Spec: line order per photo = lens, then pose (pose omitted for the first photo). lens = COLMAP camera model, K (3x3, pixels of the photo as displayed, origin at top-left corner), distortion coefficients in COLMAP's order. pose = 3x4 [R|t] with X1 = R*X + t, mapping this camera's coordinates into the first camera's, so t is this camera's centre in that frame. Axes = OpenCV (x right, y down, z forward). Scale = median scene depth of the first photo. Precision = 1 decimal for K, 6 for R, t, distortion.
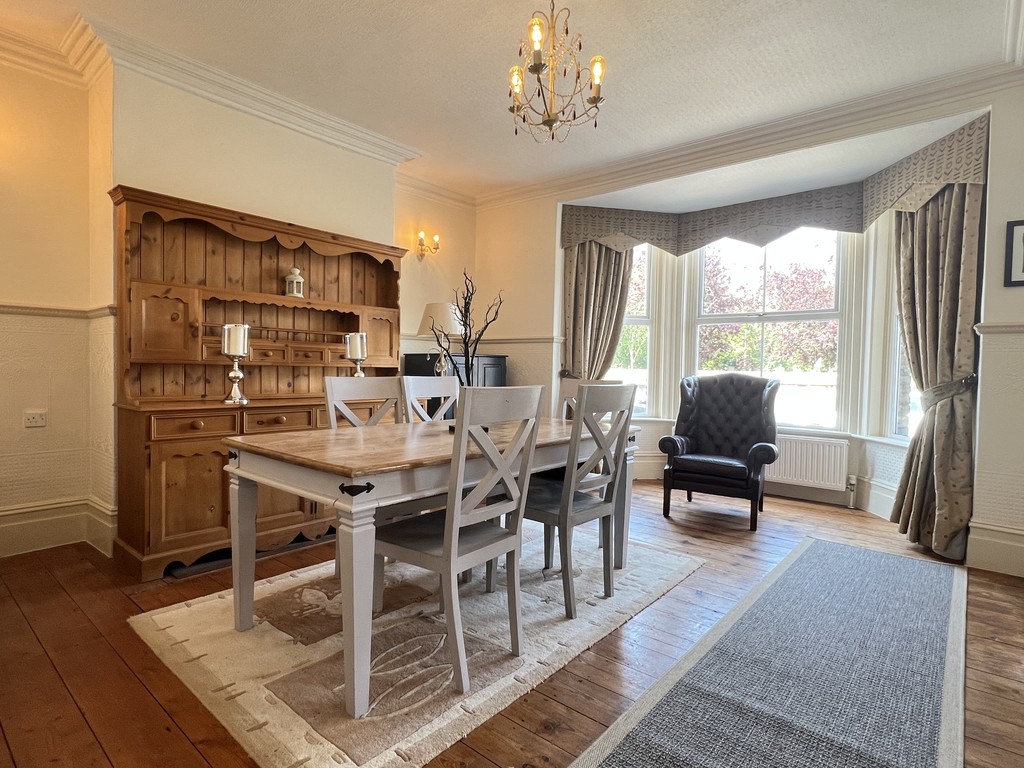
lens RADIAL K [[542.4, 0, 511.0], [0, 542.4, 389.4], [0, 0, 1]] dist [-0.026820, 0.000602]
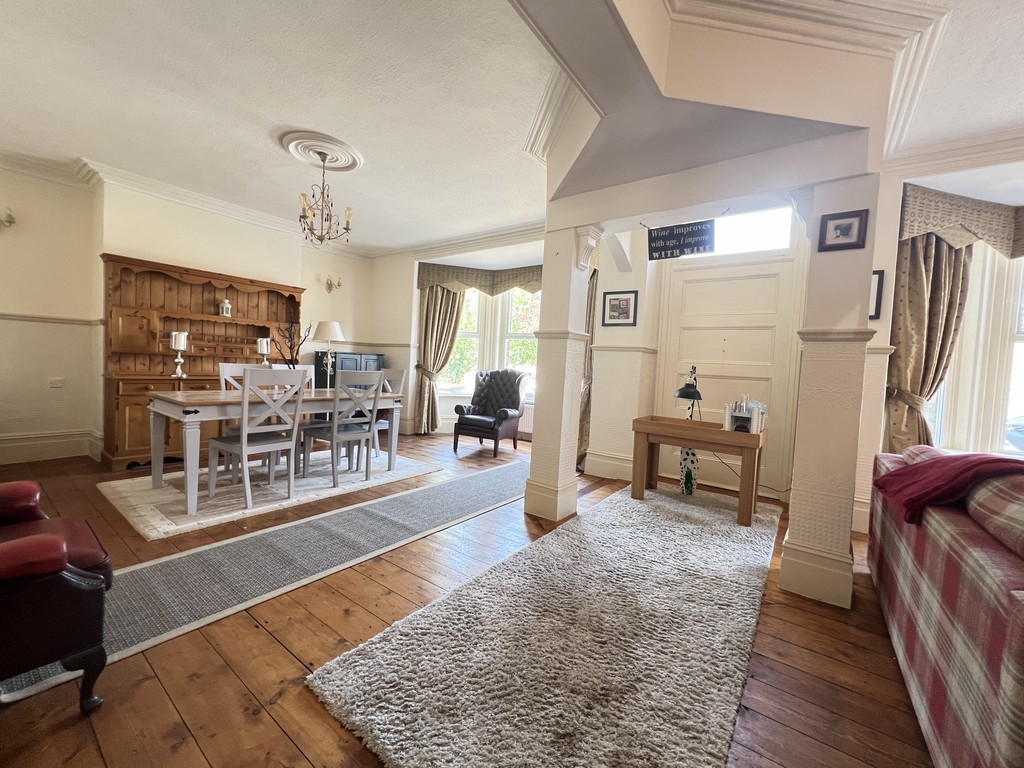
lens RADIAL K [[412.4, 0, 508.9], [0, 412.4, 385.8], [0, 0, 1]] dist [0.005093, -0.003264]
pose [[0.997813, 0.027093, 0.060295, 0.428739], [-0.028116, 0.999474, 0.016182, 0.002614], [-0.059825, -0.017842, 0.998049, -0.370249]]
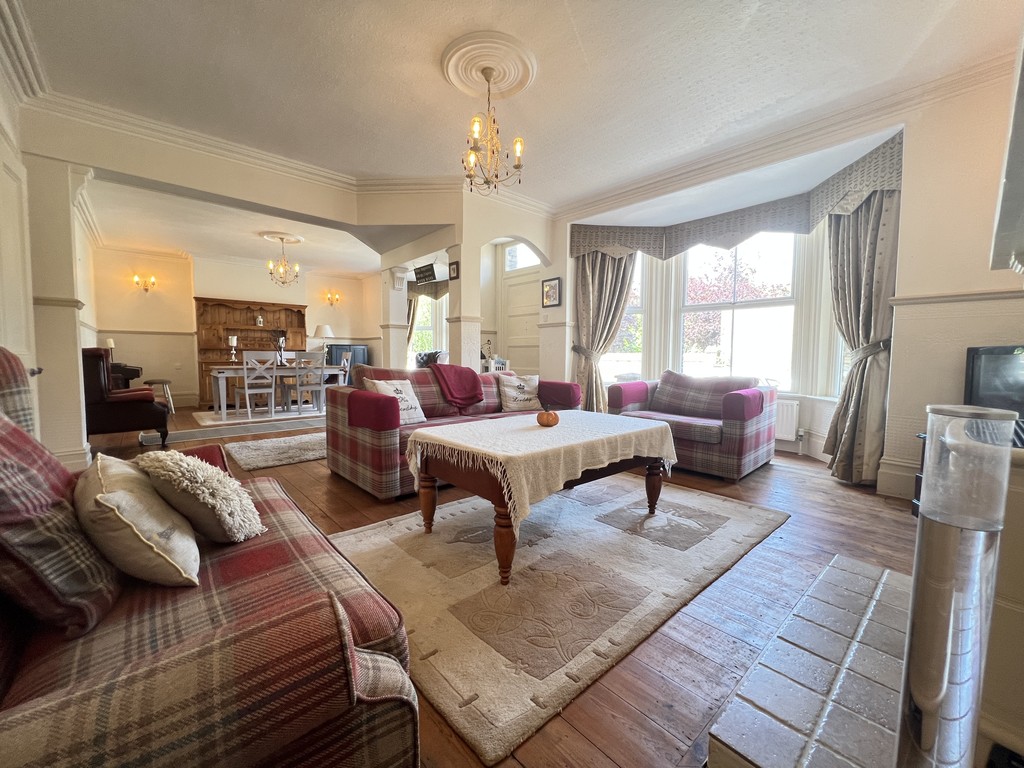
lens RADIAL K [[412.4, 0, 497.4], [0, 412.4, 383.2], [0, 0, 1]] dist [0.005093, -0.003264]
pose [[0.987618, -0.006182, -0.156753, 1.227762], [0.012754, 0.999080, 0.040956, 0.064388], [0.156356, -0.042448, 0.986788, -1.022903]]
